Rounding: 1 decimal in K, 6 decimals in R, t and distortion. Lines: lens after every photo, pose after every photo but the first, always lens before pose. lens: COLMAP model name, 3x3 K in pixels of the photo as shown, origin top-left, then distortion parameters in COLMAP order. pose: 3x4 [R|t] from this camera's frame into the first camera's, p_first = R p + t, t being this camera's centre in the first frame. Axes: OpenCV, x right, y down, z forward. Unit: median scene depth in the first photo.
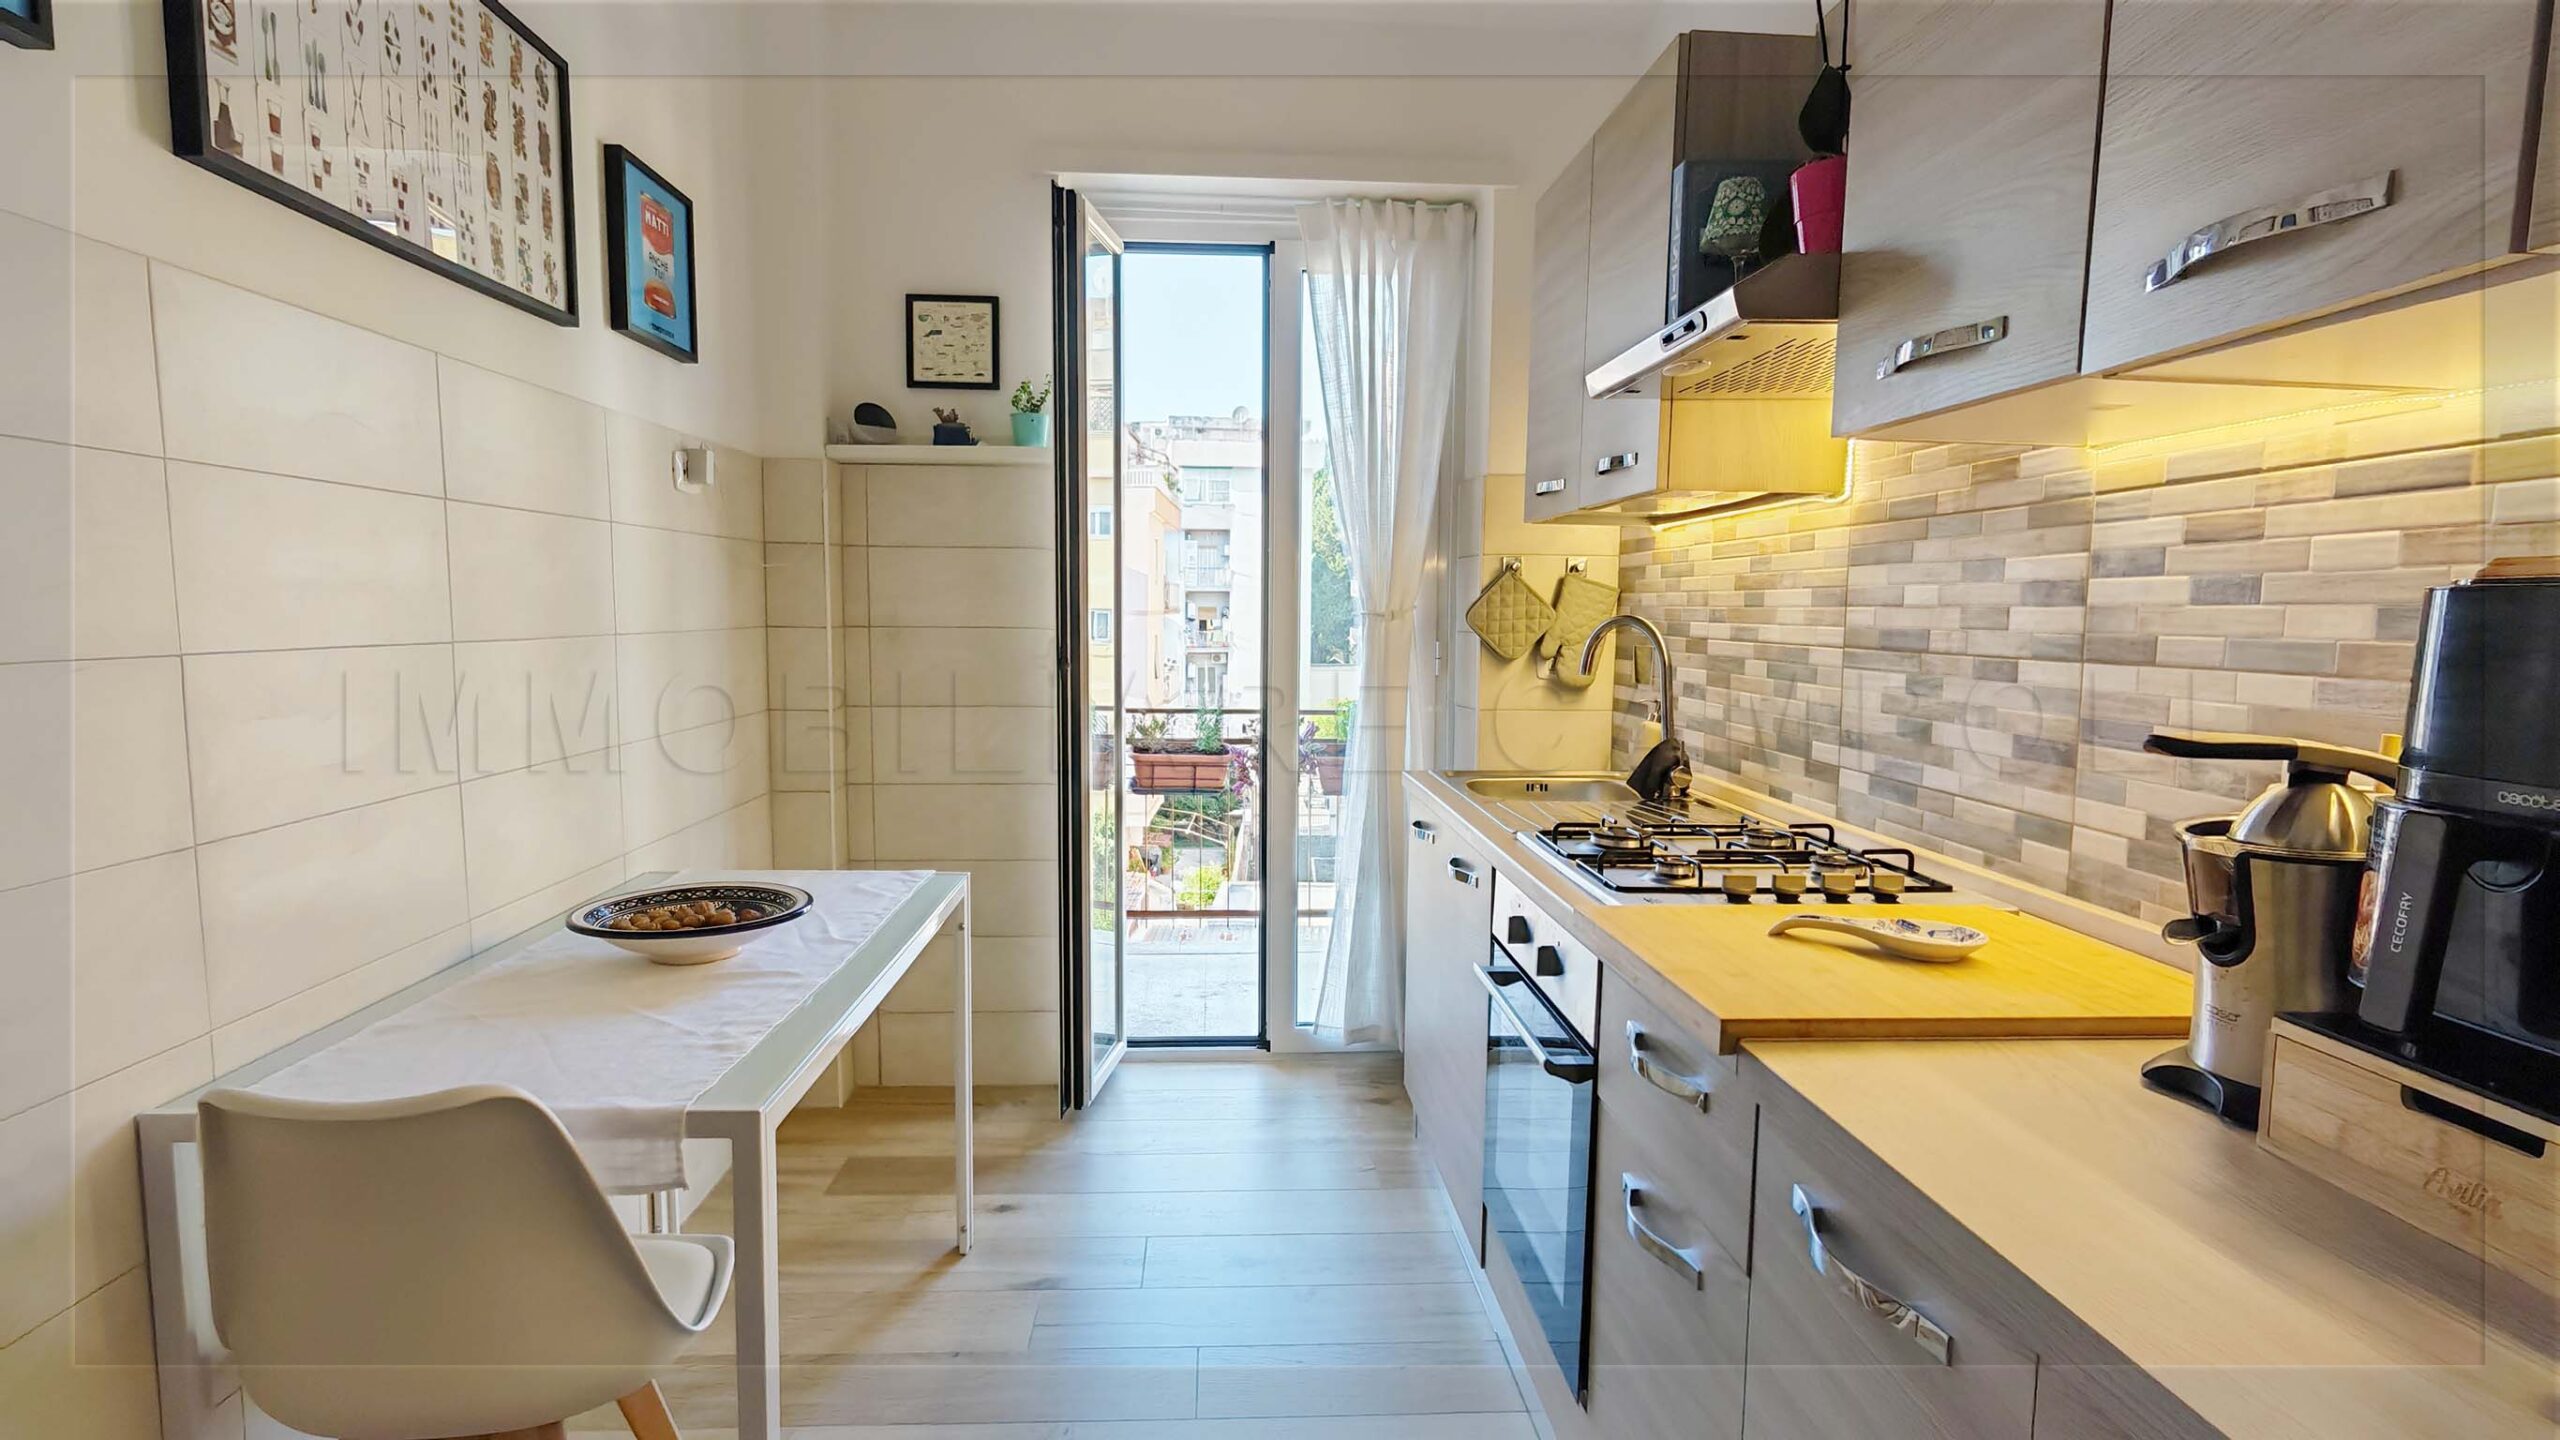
lens RADIAL K [[1316.1, 0, 1272.5], [0, 1316.1, 731.5], [0, 0, 1]] dist [-0.003745, -0.000003]
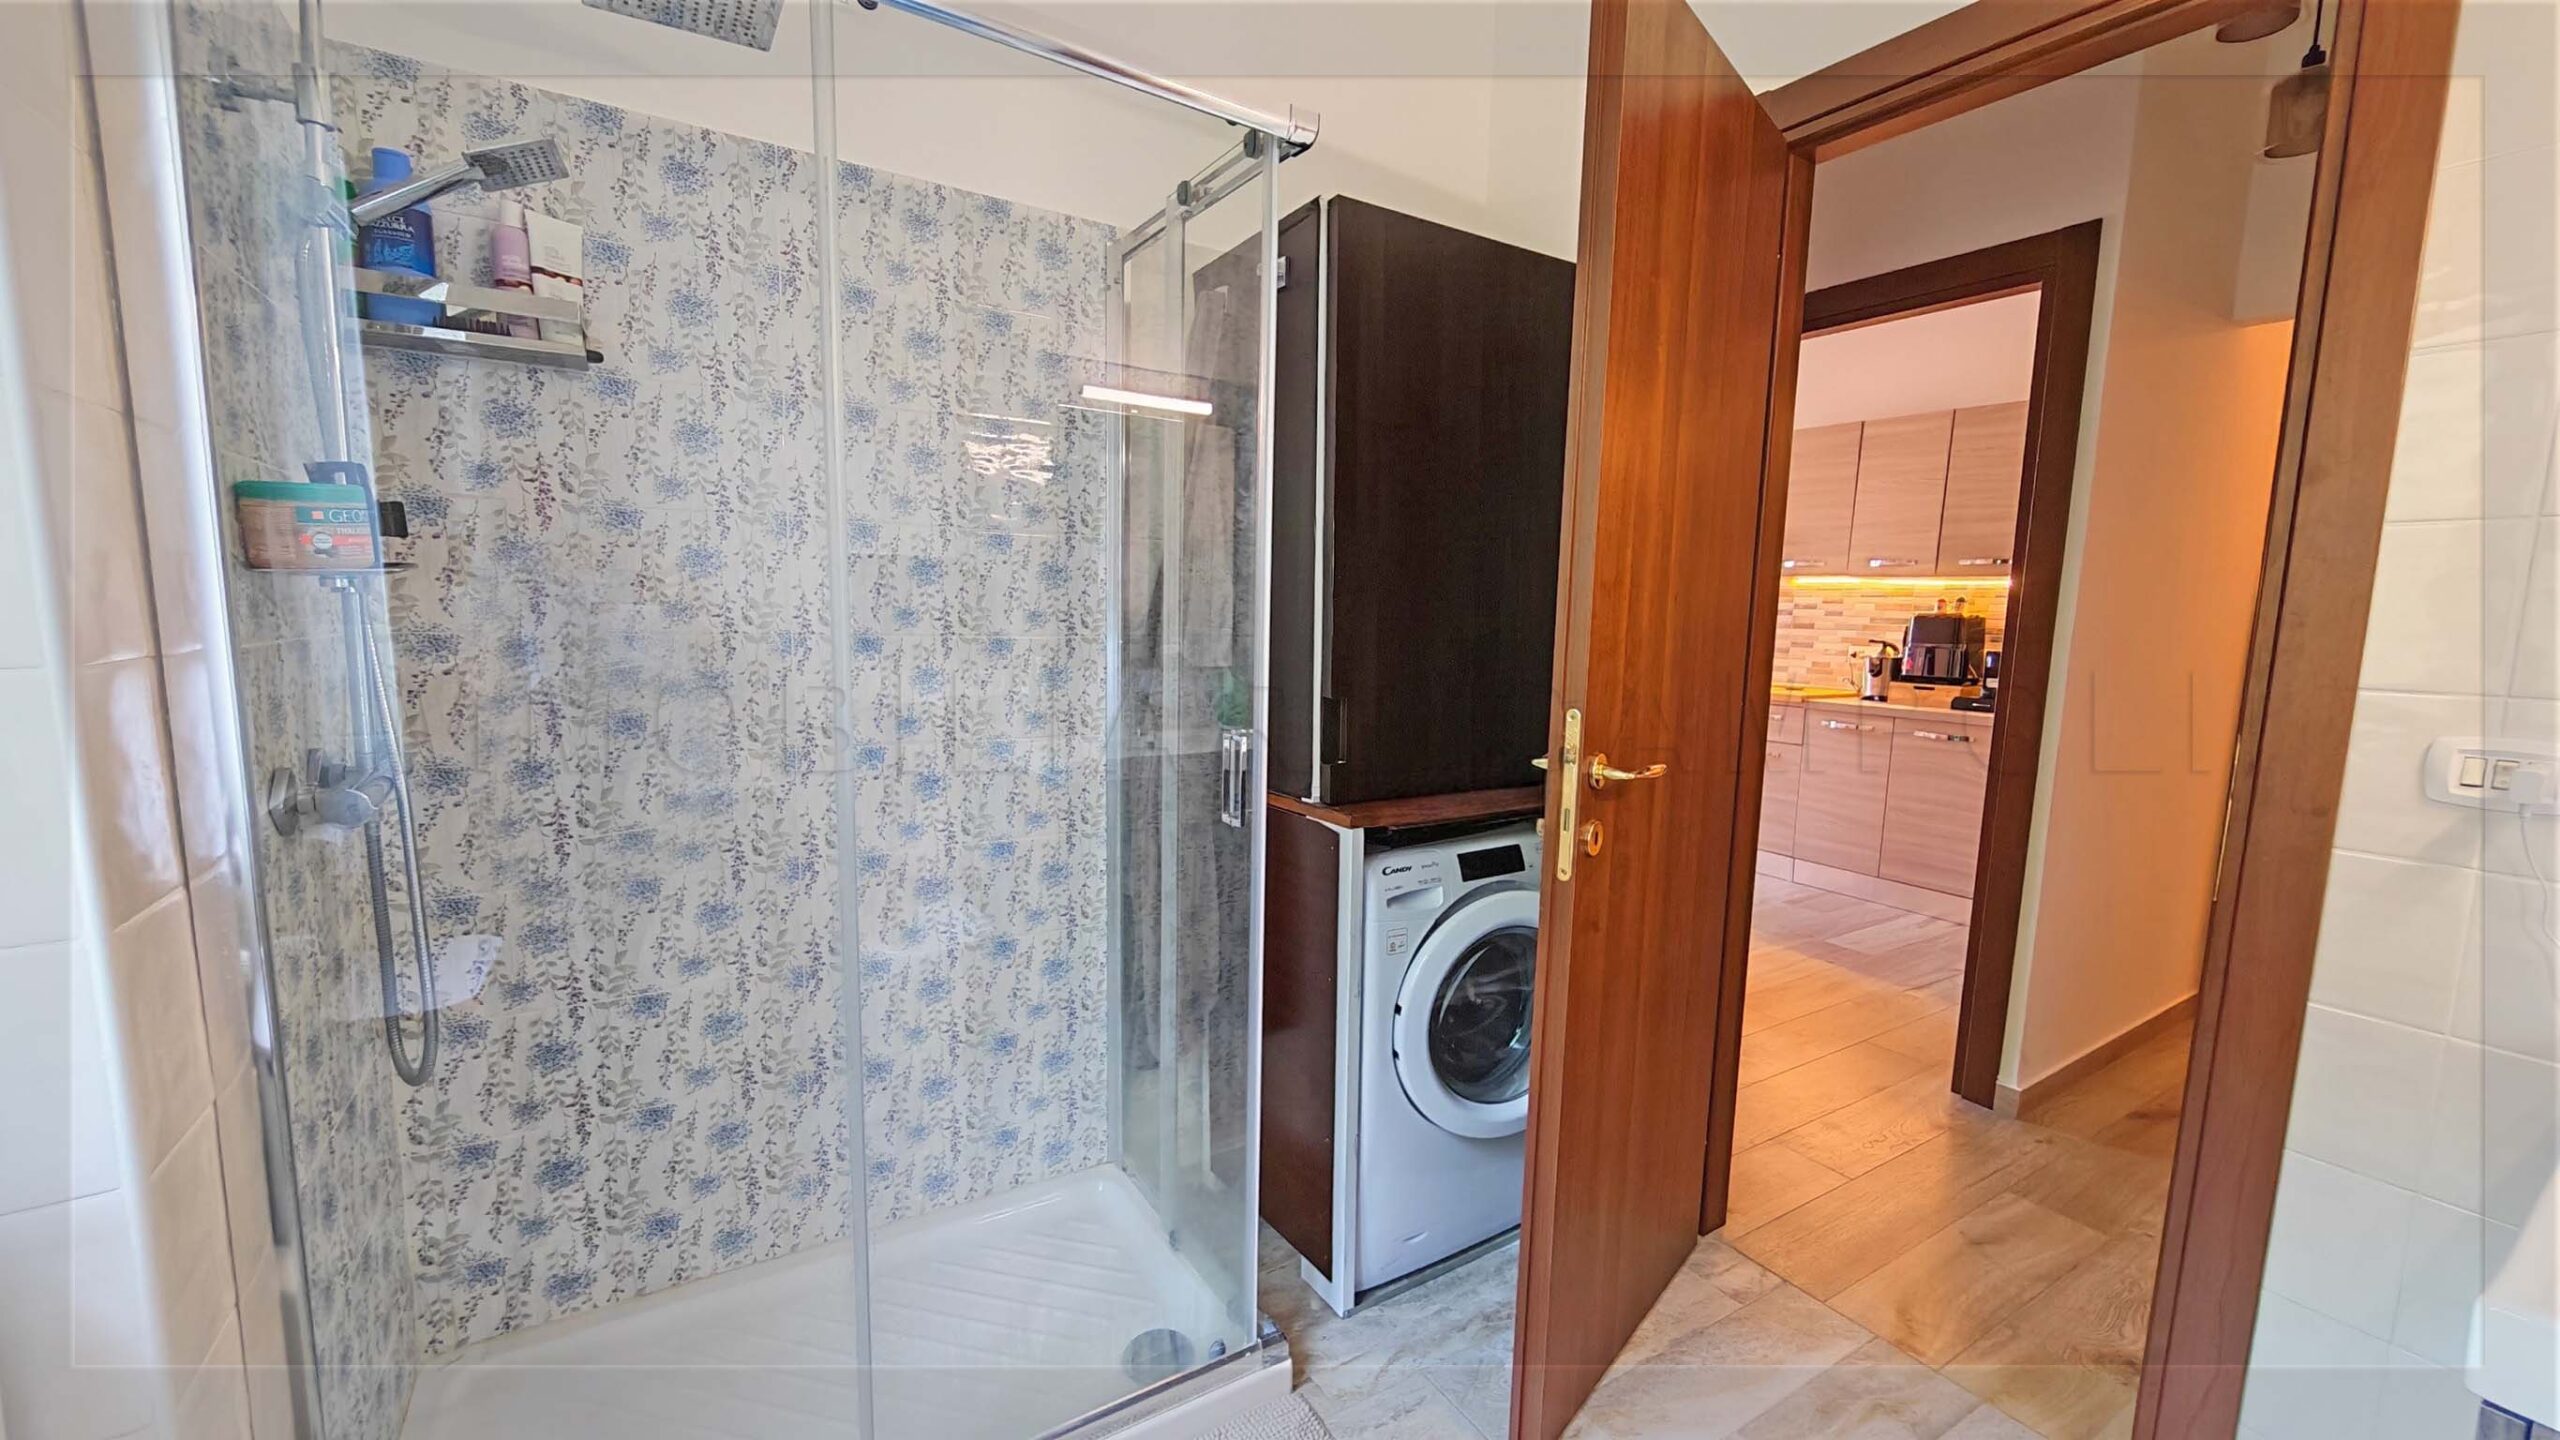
lens RADIAL K [[1004.1, 0, 1281.6], [0, 1004.1, 728.6], [0, 0, 1]] dist [-0.000122, -0.000024]
pose [[0.872783, -0.047650, 0.485778, -2.206091], [0.029255, 0.998541, 0.045384, 0.068321], [-0.487232, -0.025399, 0.872903, -0.966817]]
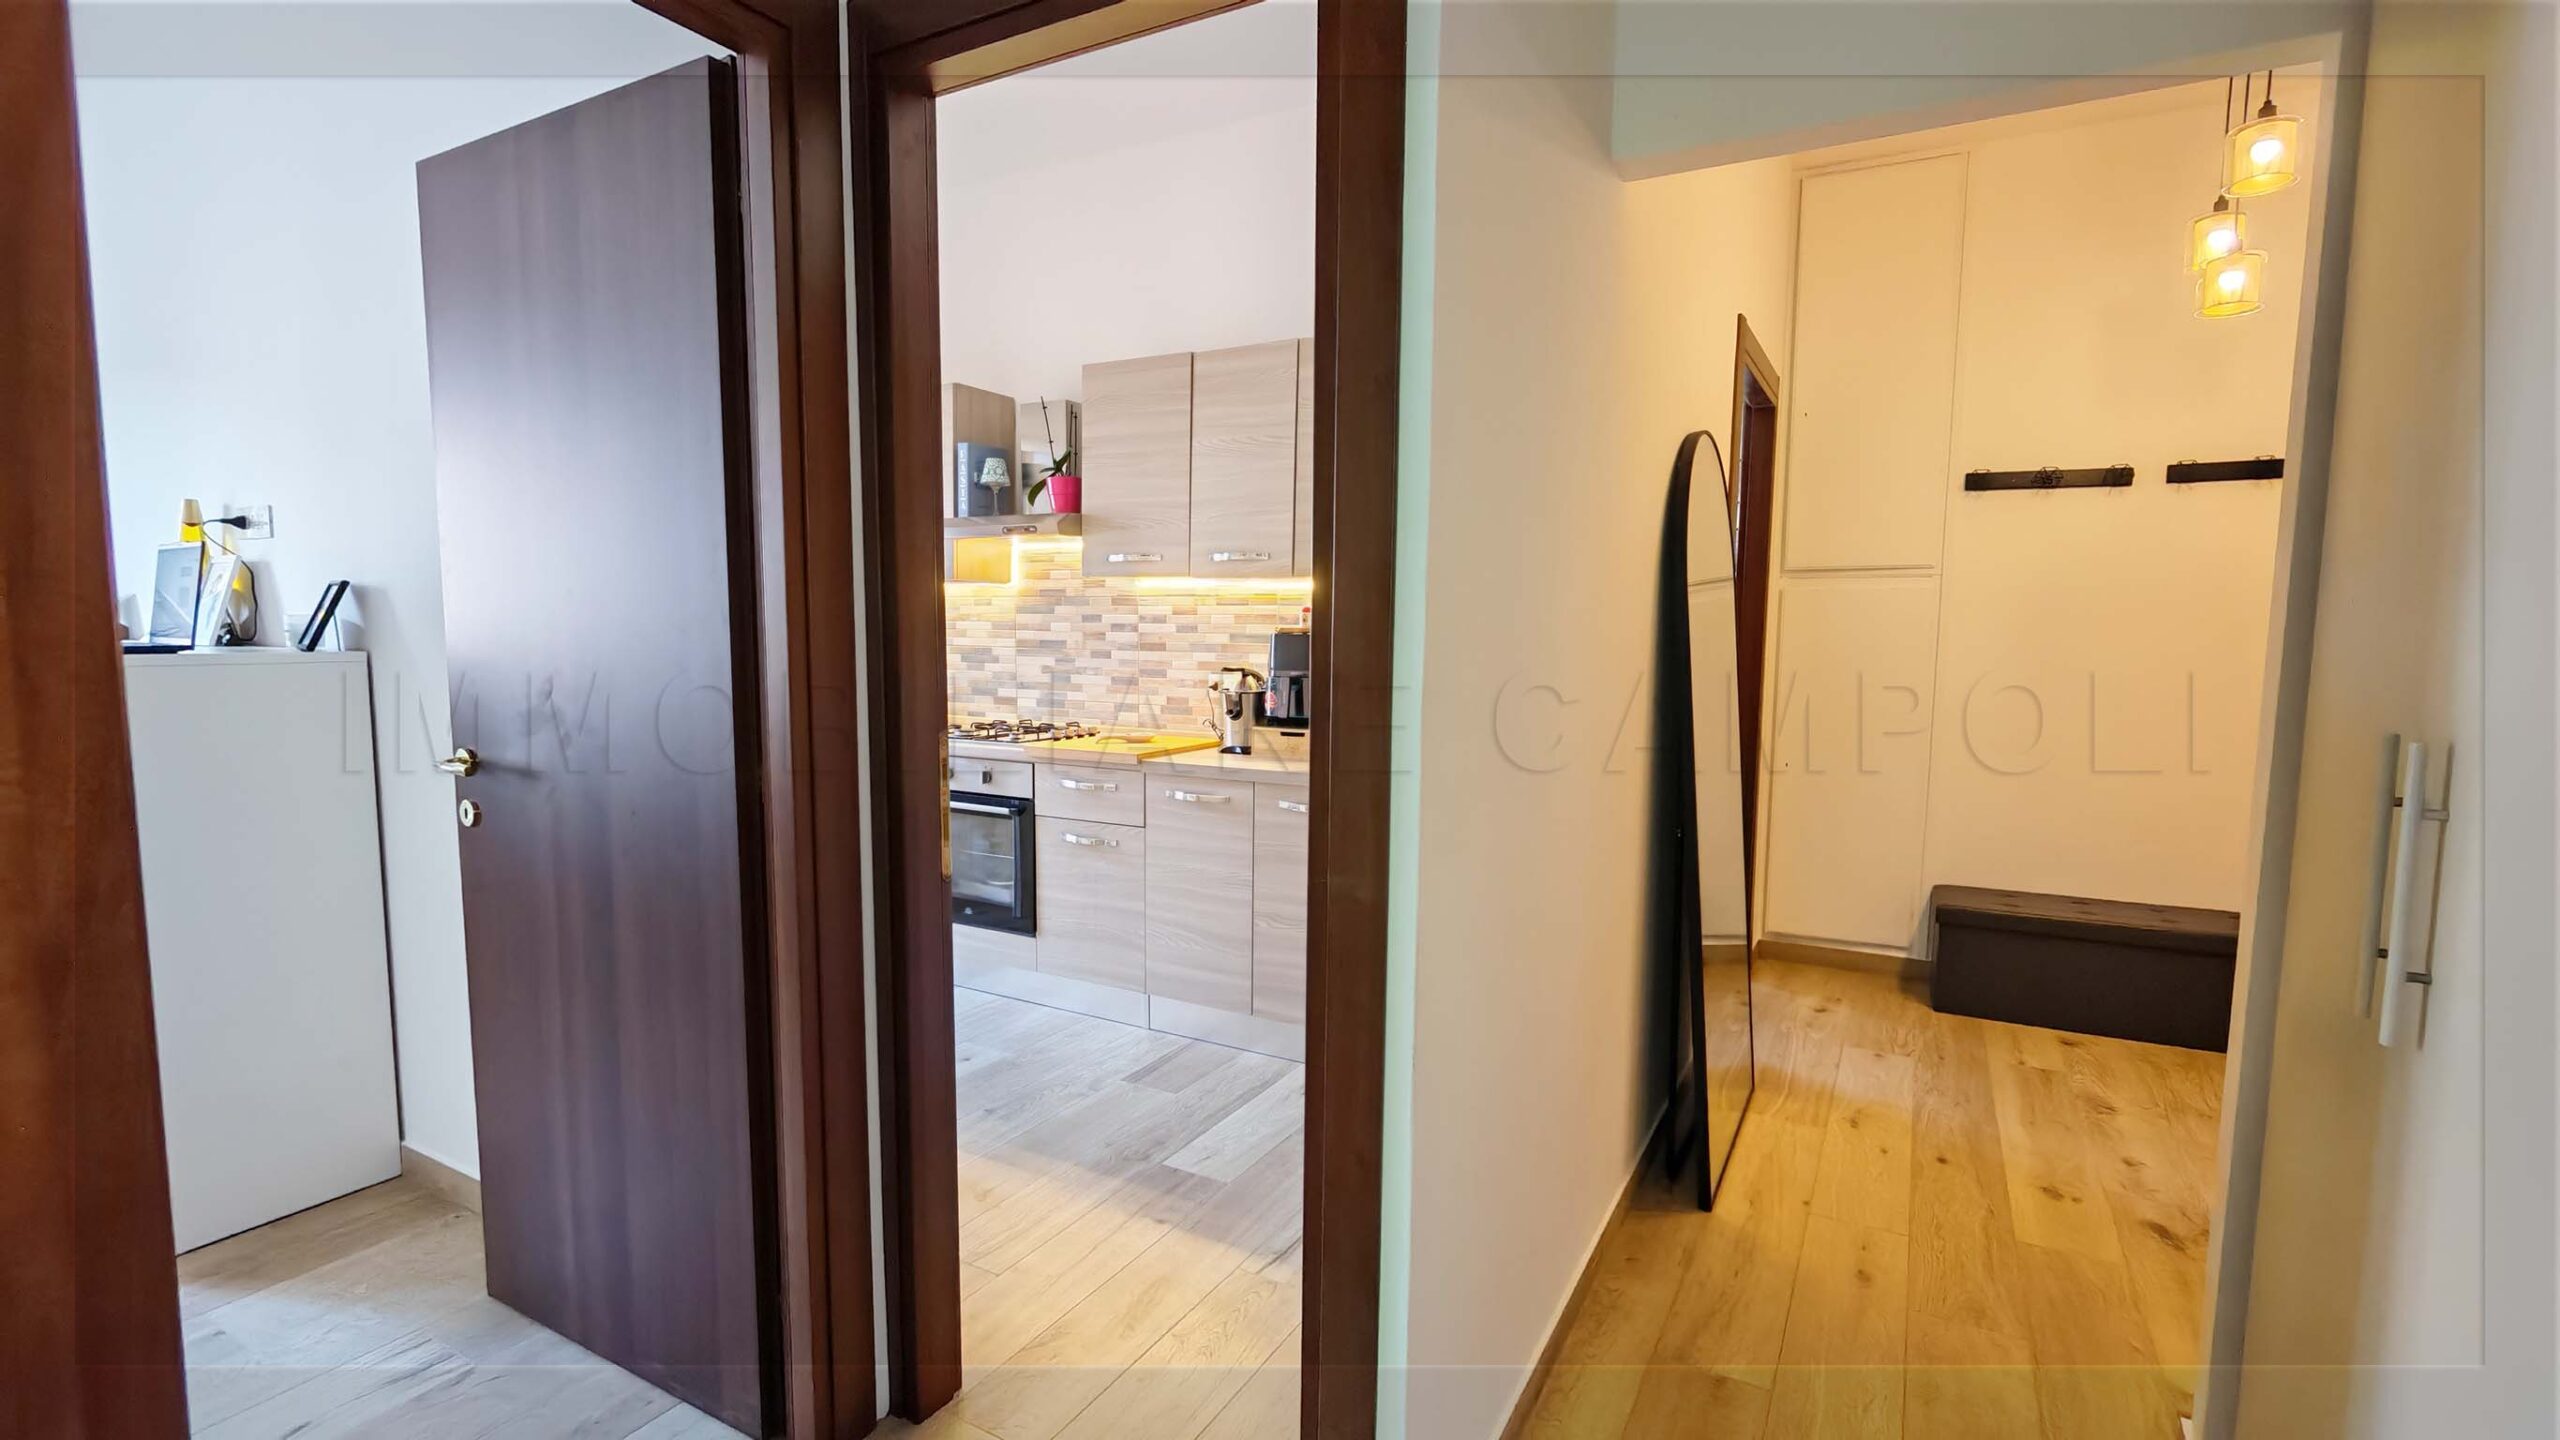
lens RADIAL K [[1141.2, 0, 1272.7], [0, 1141.2, 727.4], [0, 0, 1]] dist [-0.000560, -0.000009]
pose [[0.538828, -0.082275, 0.838388, -1.292380], [0.073513, 0.996015, 0.050498, 0.012666], [-0.839202, 0.034422, 0.542729, -0.621437]]
